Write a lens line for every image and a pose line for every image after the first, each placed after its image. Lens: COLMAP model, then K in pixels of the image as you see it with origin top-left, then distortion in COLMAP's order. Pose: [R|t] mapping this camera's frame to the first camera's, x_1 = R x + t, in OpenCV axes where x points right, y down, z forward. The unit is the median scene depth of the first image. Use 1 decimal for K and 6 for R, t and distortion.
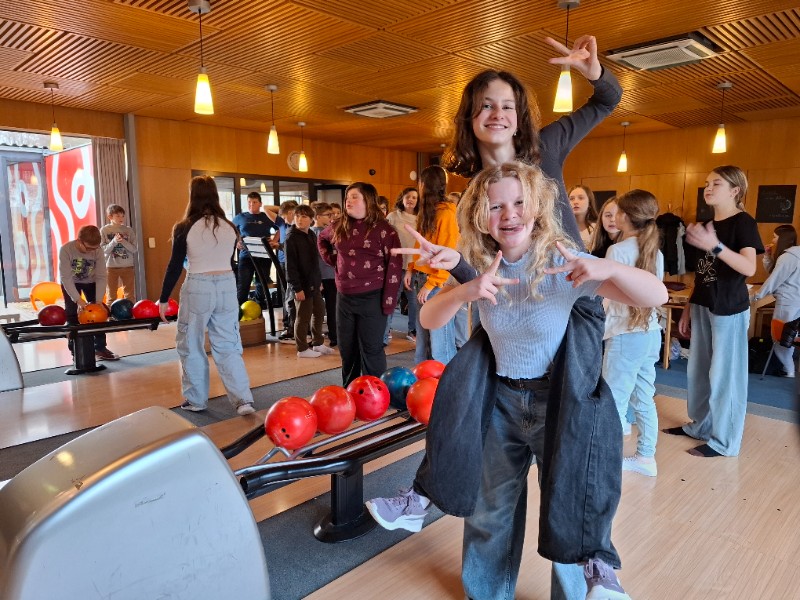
lens RADIAL K [[562.1, 0, 403.3], [0, 562.1, 293.8], [0, 0, 1]] dist [0.051780, -0.050909]
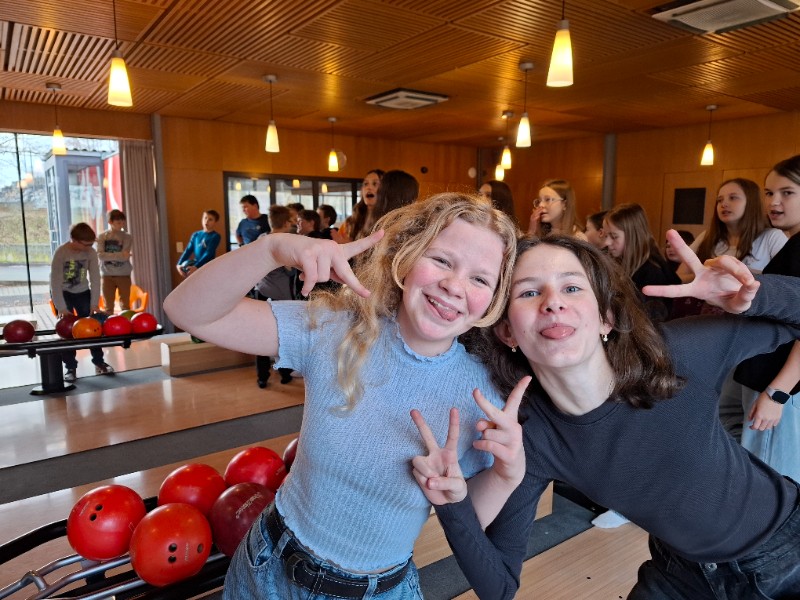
lens RADIAL K [[562.1, 0, 408.4], [0, 562.1, 305.3], [0, 0, 1]] dist [0.051780, -0.050909]
pose [[0.987725, 0.020856, -0.154803, 0.097840], [-0.017331, 0.999560, 0.024088, -0.023181], [0.155237, -0.021109, 0.987652, 0.109066]]
